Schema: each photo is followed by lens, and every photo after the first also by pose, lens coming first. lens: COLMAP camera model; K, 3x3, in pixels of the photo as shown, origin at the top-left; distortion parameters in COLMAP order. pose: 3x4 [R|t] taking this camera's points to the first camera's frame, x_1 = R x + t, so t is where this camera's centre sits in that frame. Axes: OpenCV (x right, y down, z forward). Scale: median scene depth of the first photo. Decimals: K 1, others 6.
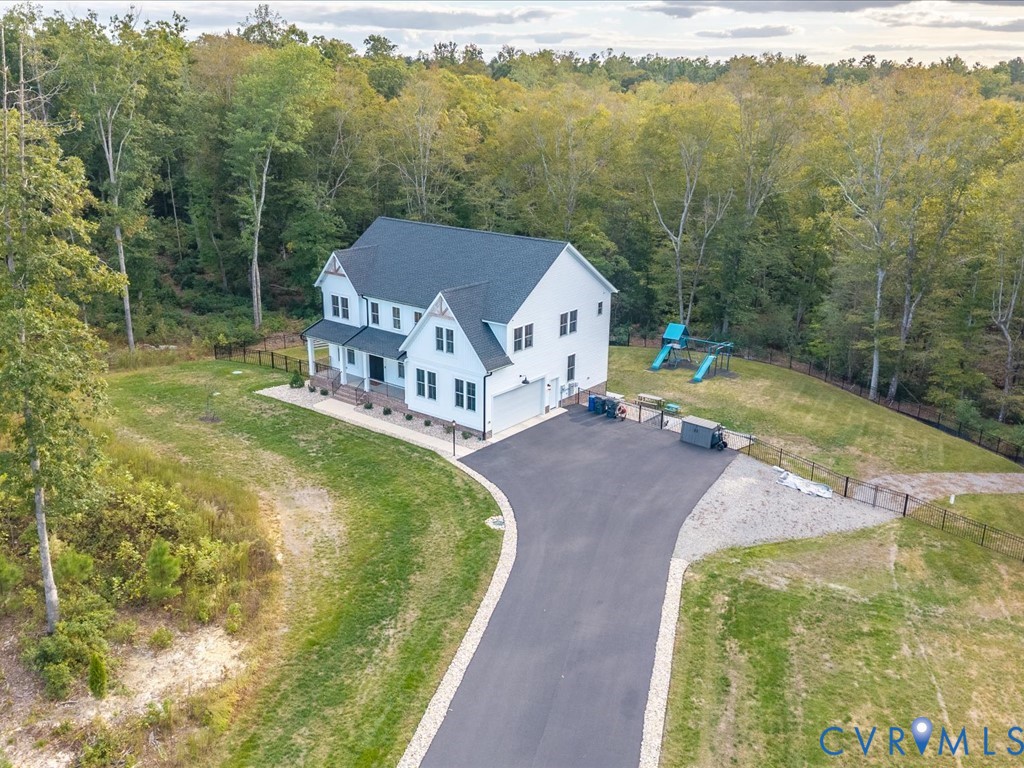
lens RADIAL K [[879.6, 0, 509.7], [0, 879.6, 353.3], [0, 0, 1]] dist [0.025216, -0.010817]
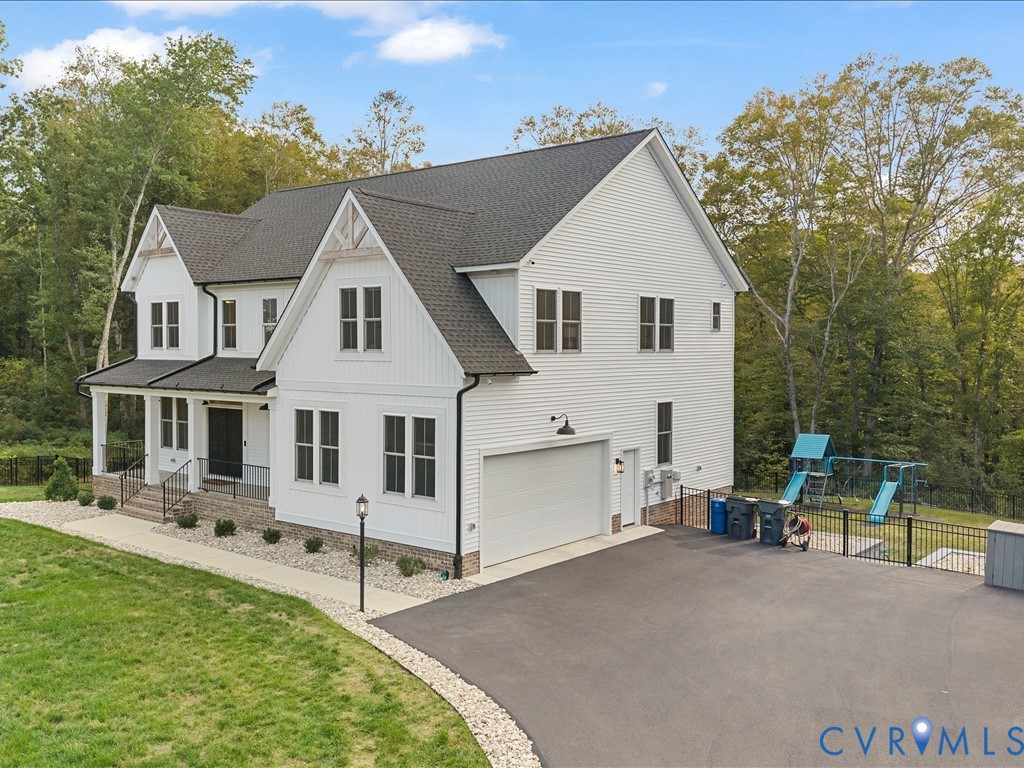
lens RADIAL K [[879.6, 0, 509.7], [0, 879.6, 353.3], [0, 0, 1]] dist [0.025216, -0.010817]
pose [[0.999964, -0.007610, -0.003862, -0.005509], [0.006193, 0.958444, -0.285214, 0.111368], [0.005872, 0.285180, 0.958456, 0.618242]]
